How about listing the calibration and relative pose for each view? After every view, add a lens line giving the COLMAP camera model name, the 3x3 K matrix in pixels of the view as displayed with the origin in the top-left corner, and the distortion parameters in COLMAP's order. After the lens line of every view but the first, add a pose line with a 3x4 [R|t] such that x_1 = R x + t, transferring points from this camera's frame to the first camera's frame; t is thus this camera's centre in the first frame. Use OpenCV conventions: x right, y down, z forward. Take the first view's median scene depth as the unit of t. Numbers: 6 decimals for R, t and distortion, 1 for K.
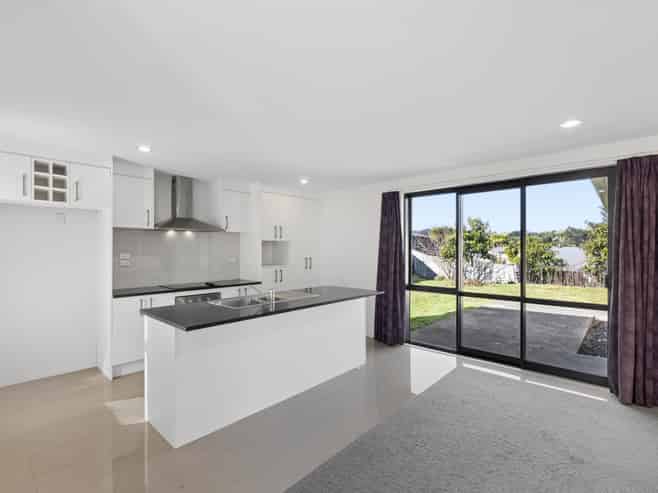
lens RADIAL K [[319.9, 0, 329.0], [0, 319.9, 246.5], [0, 0, 1]] dist [0.000088, -0.000001]
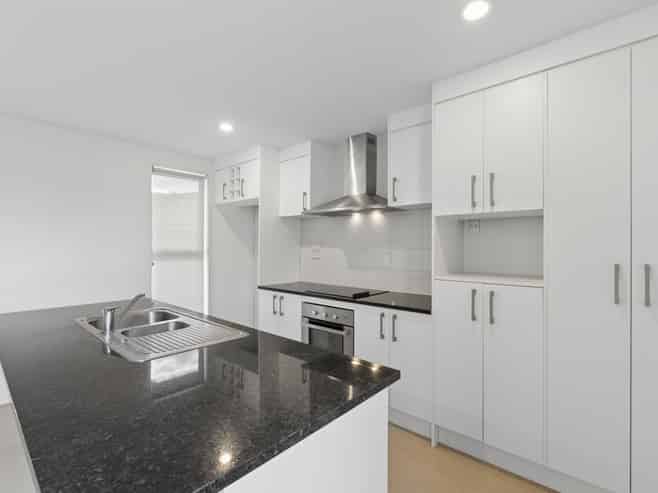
lens RADIAL K [[319.9, 0, 329.0], [0, 319.9, 246.5], [0, 0, 1]] dist [0.000088, -0.000001]
pose [[0.028162, 0.003357, -0.999598, 0.238628], [-0.002173, 0.999992, 0.003297, 0.021452], [0.999601, 0.002080, 0.028169, 0.874233]]
